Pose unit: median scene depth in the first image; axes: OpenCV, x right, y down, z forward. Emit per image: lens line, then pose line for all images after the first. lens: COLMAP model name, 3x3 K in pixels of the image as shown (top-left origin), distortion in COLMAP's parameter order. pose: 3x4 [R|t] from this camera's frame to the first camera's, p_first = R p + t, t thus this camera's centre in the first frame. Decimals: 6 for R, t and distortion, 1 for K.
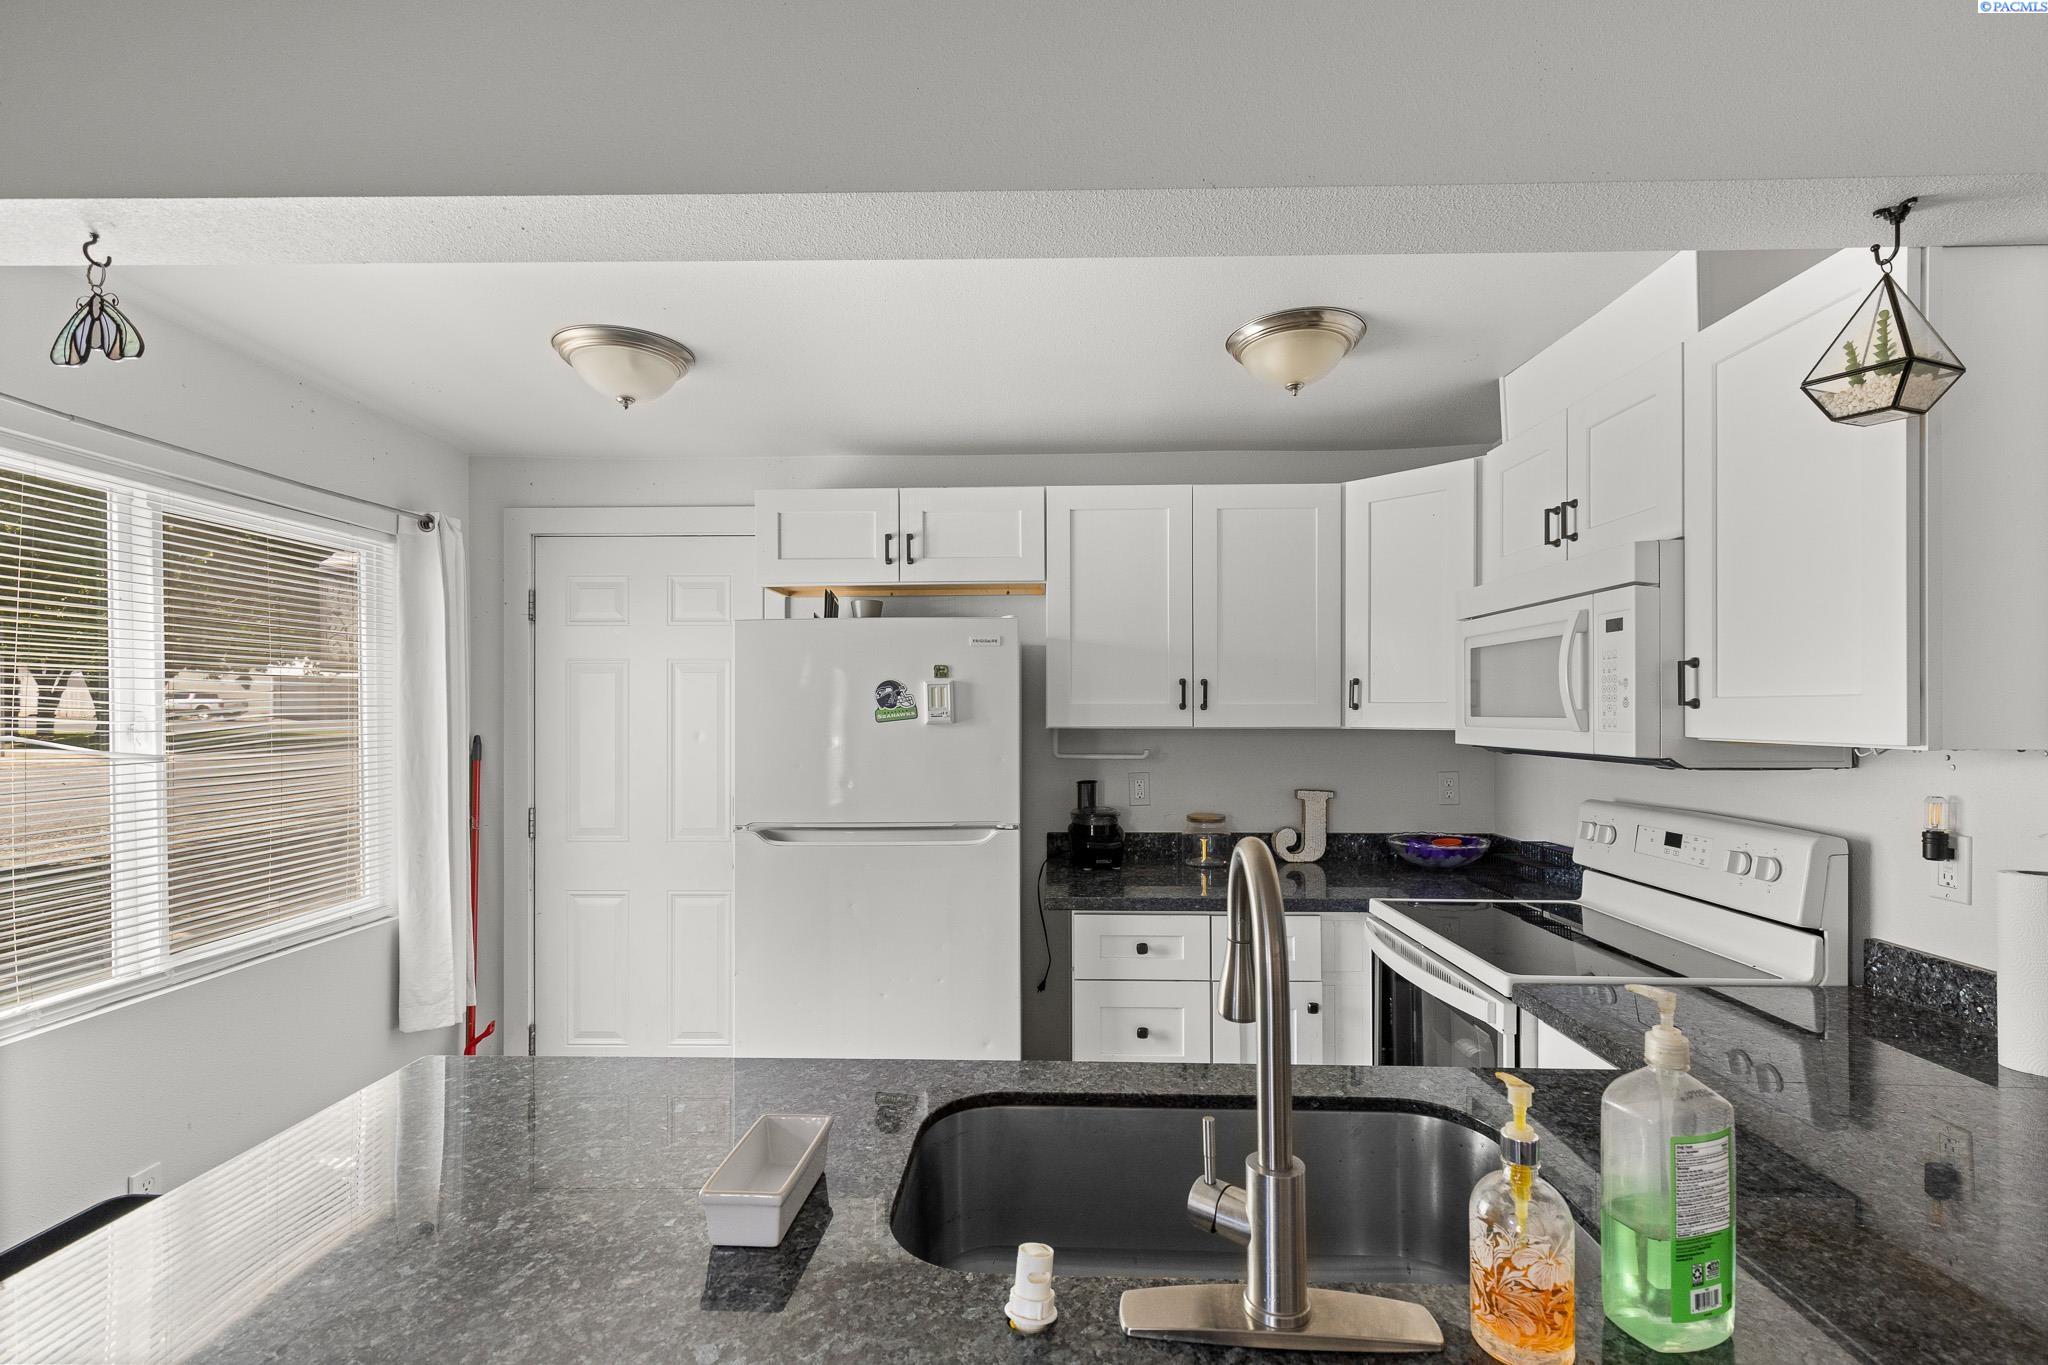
lens RADIAL K [[926.3, 0, 1027.1], [0, 926.3, 706.5], [0, 0, 1]] dist [-0.000689, 0.000309]
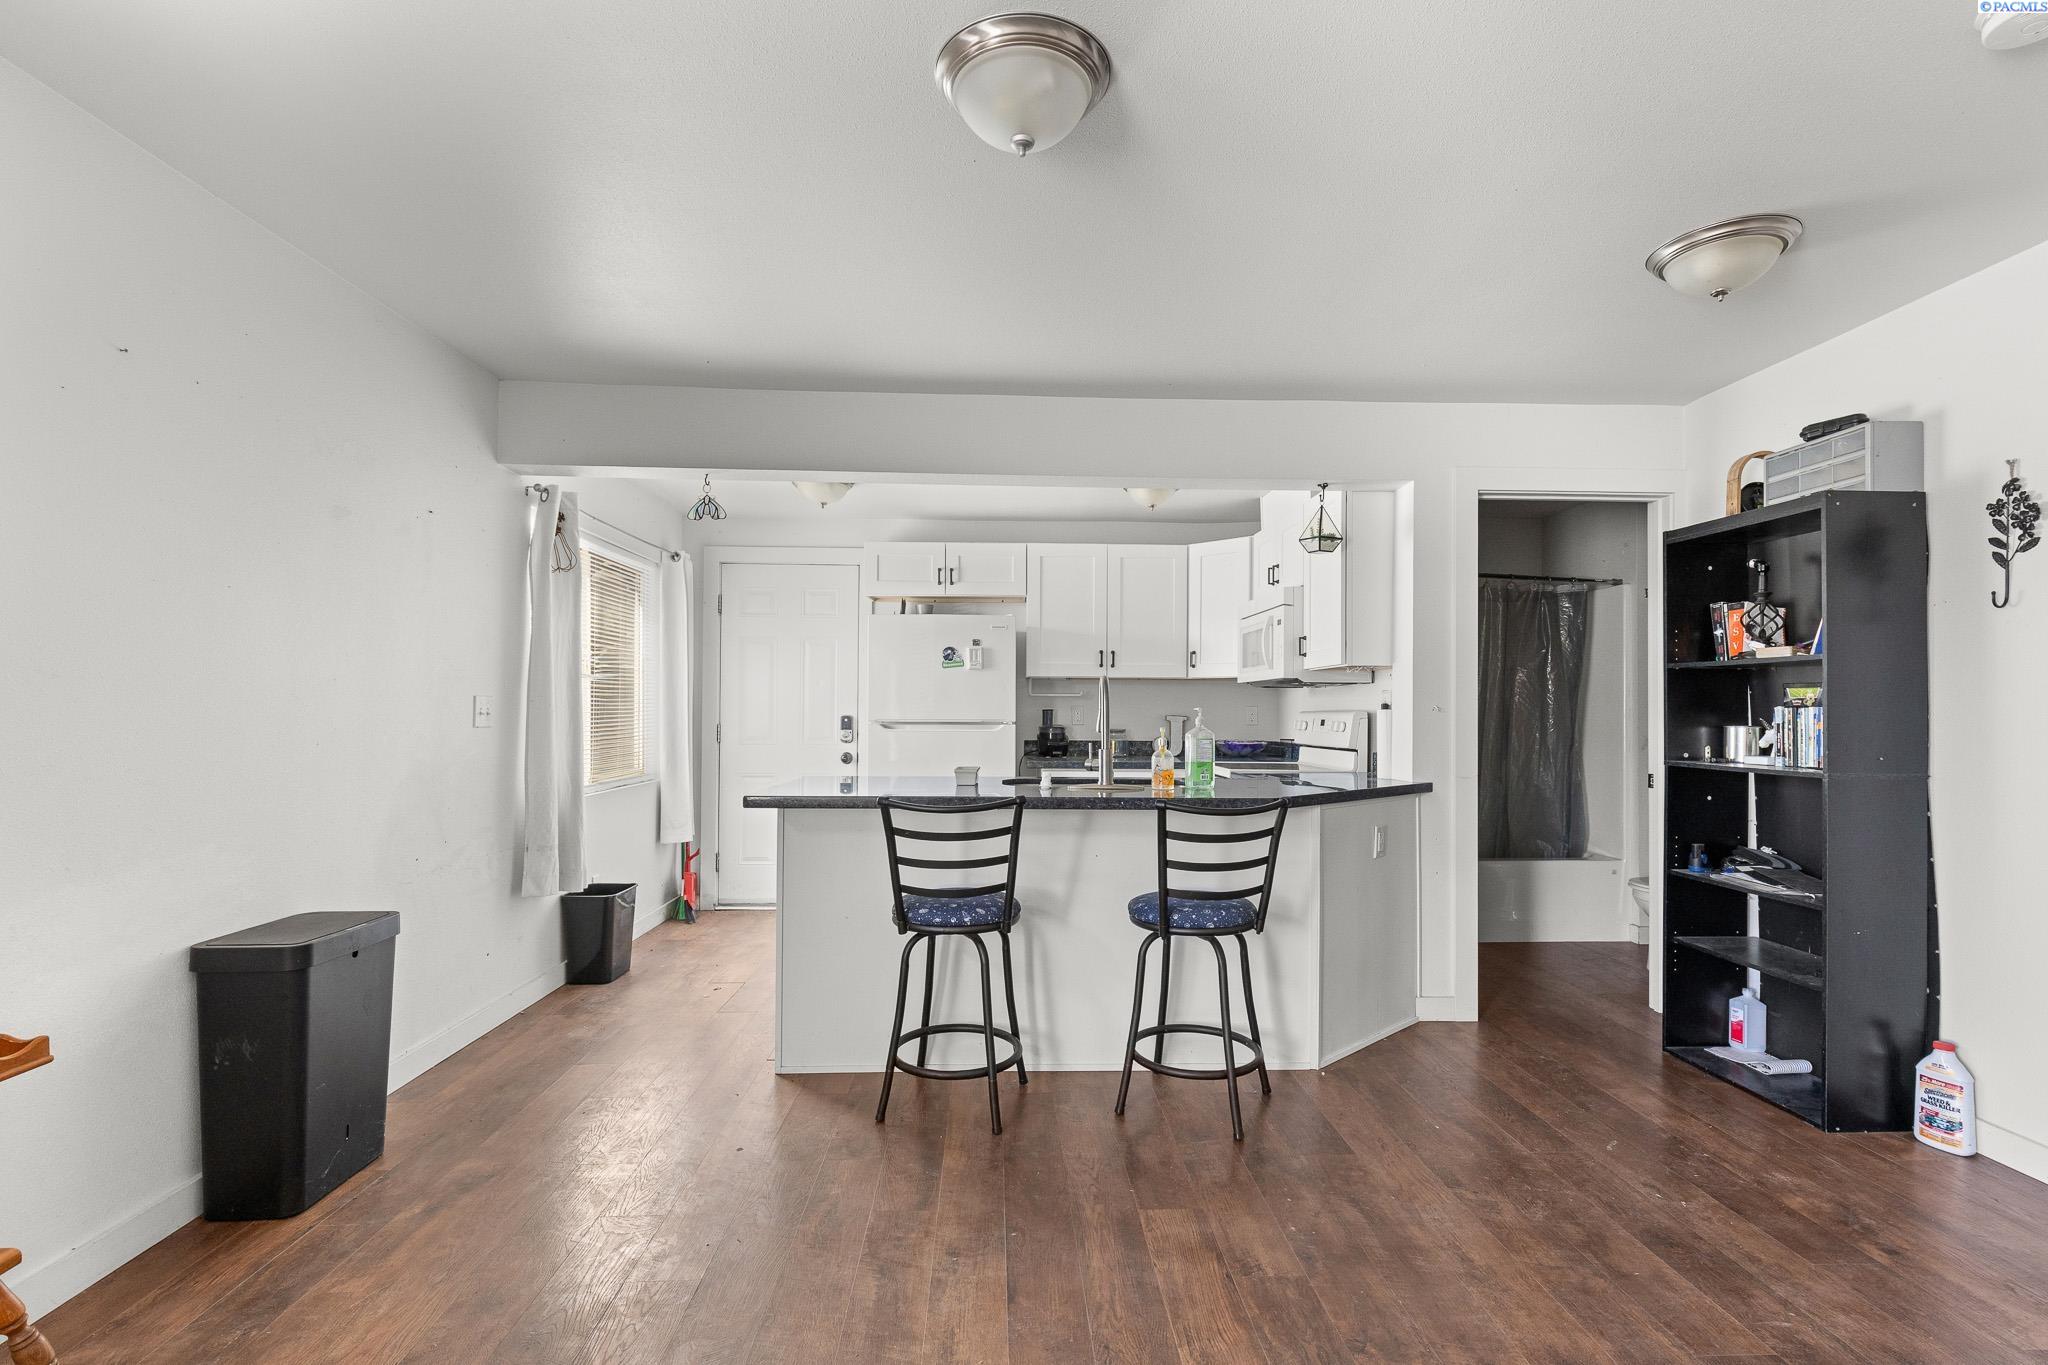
lens RADIAL K [[939.1, 0, 1031.5], [0, 939.1, 702.0], [0, 0, 1]] dist [0.002111, 0.000181]
pose [[0.997913, 0.007725, 0.064113, -0.087565], [-0.007458, 0.999963, -0.004399, 0.082020], [-0.064144, 0.003912, 0.997933, -0.842493]]
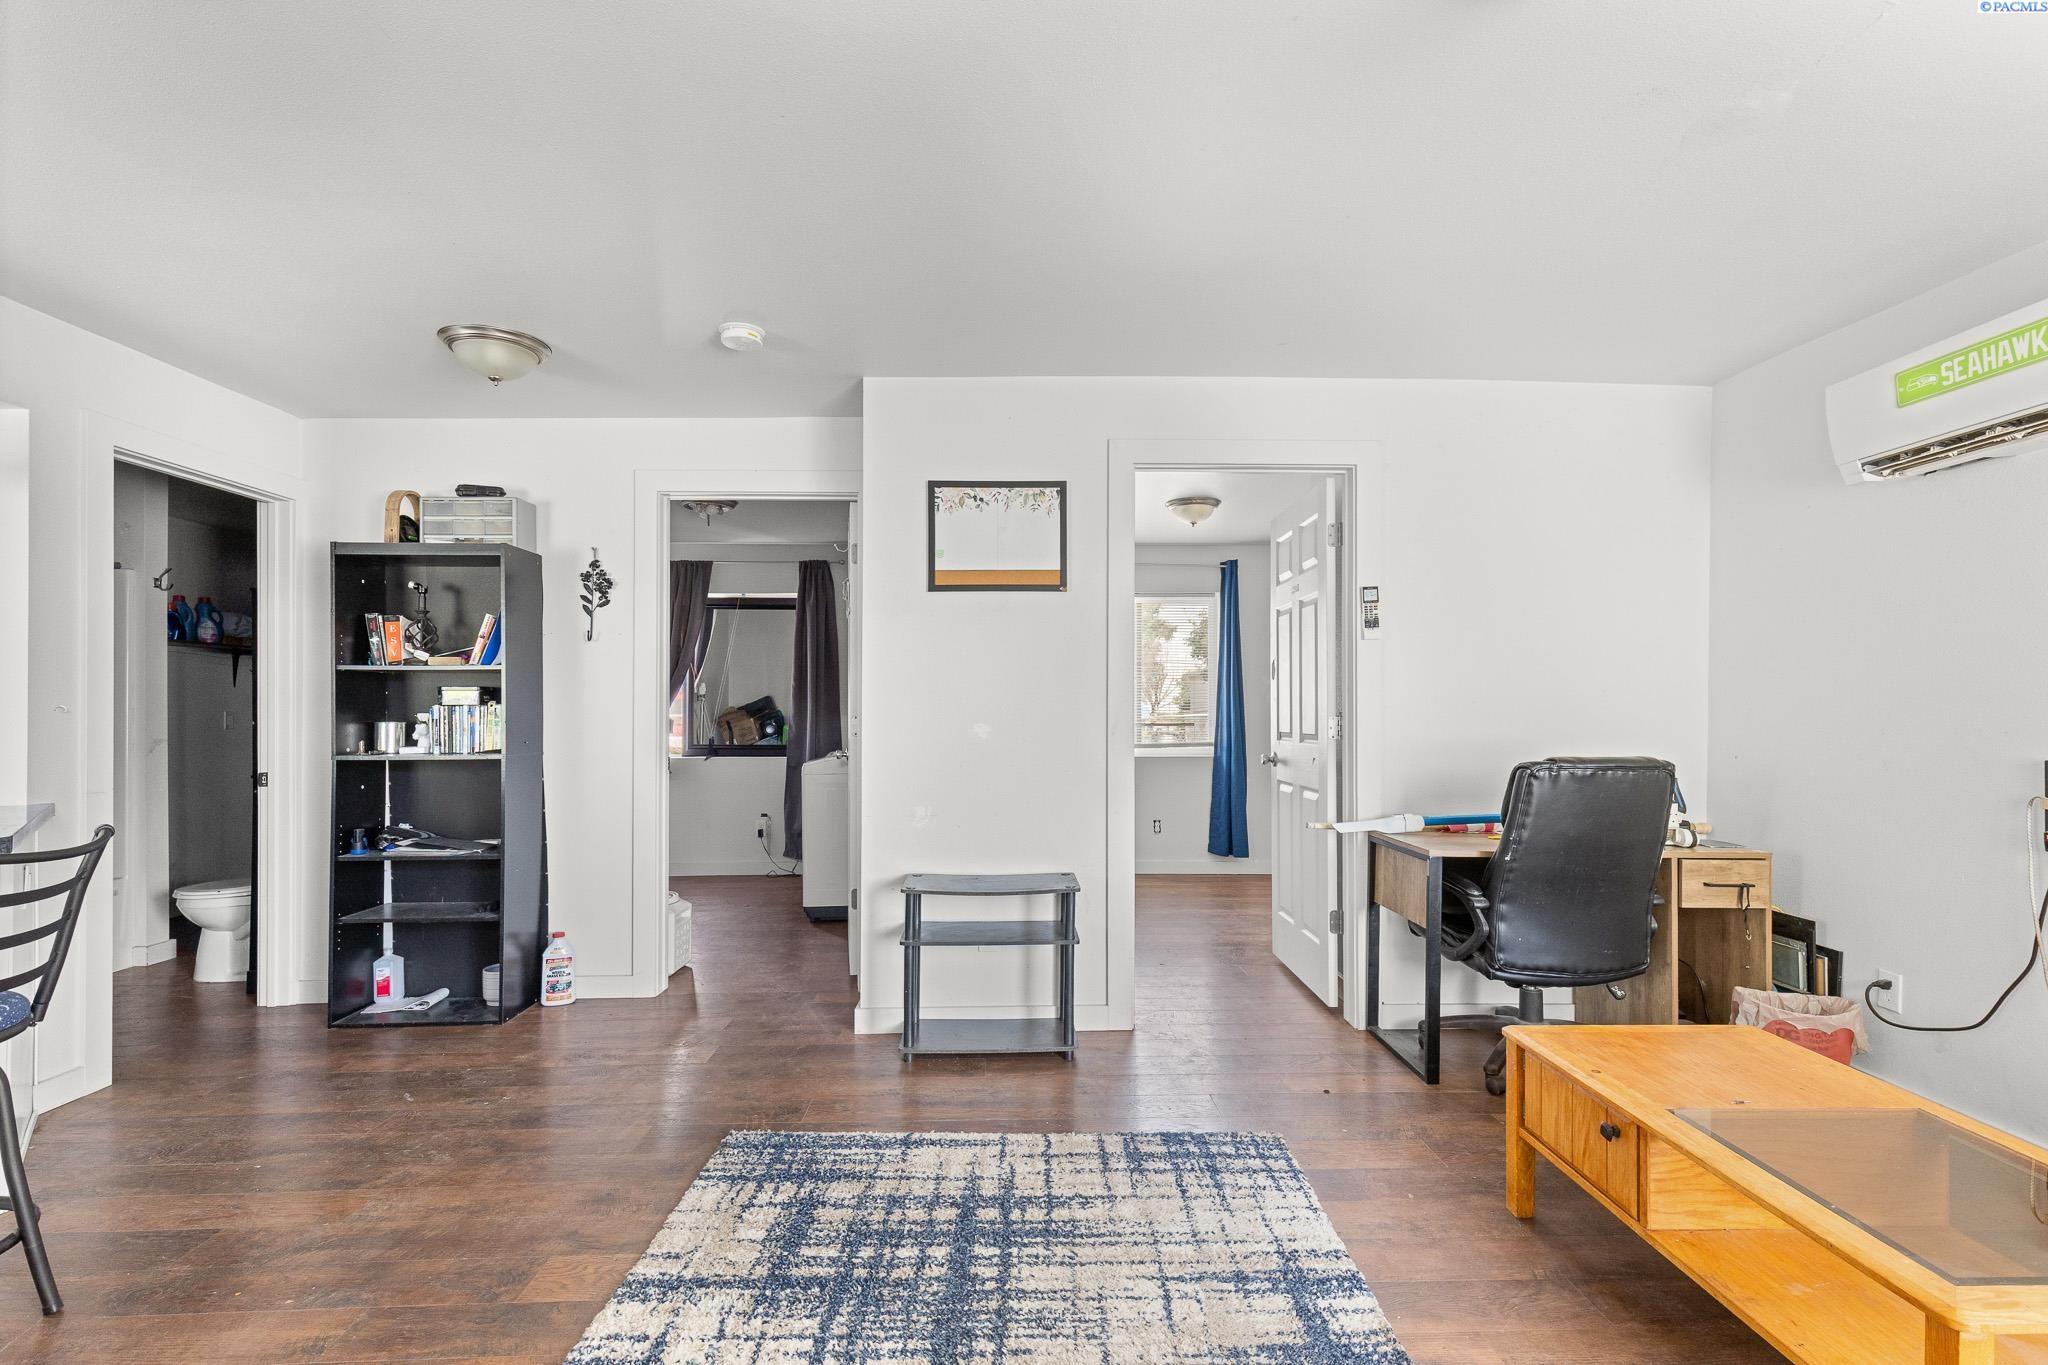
lens RADIAL K [[934.5, 0, 1031.2], [0, 934.5, 699.1], [0, 0, 1]] dist [0.010370, 0.000212]
pose [[-0.058038, 0.010898, 0.998255, -0.523405], [0.002264, 0.999939, -0.010785, 0.083600], [-0.998312, 0.001634, -0.058059, -0.586811]]
